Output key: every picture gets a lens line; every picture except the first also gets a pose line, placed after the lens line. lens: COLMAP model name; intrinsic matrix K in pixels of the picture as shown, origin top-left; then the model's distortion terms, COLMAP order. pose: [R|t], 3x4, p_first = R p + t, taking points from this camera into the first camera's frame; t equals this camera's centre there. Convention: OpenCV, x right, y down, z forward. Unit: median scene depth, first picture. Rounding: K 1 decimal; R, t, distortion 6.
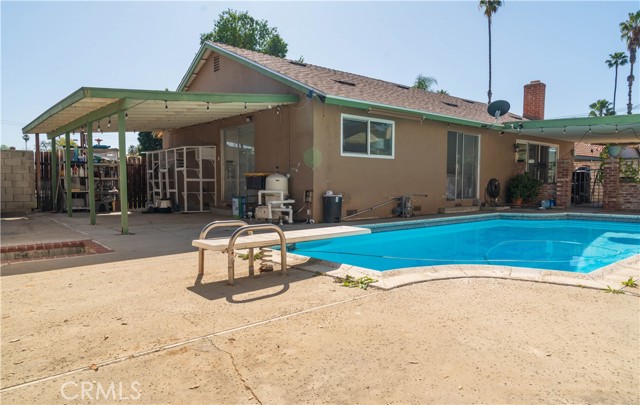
lens RADIAL K [[429.1, 0, 319.8], [0, 429.1, 205.7], [0, 0, 1]] dist [-0.008261, 0.003359]
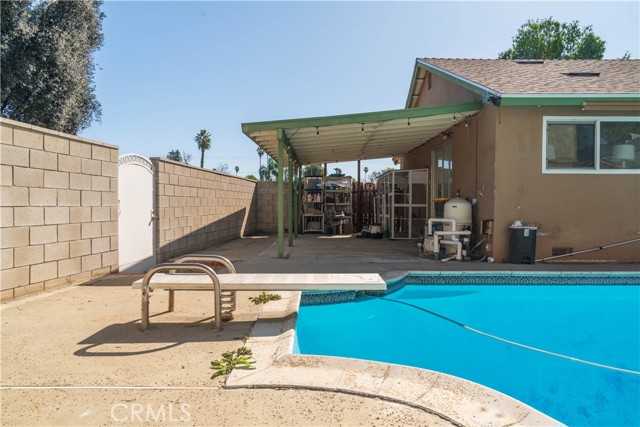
lens RADIAL K [[421.6, 0, 317.8], [0, 421.6, 210.7], [0, 0, 1]] dist [-0.021926, 0.014984]
pose [[0.757927, 0.008709, -0.652281, 0.175533], [-0.036926, 0.998880, -0.029570, -0.013343], [0.651293, 0.046498, 0.757400, 0.161734]]
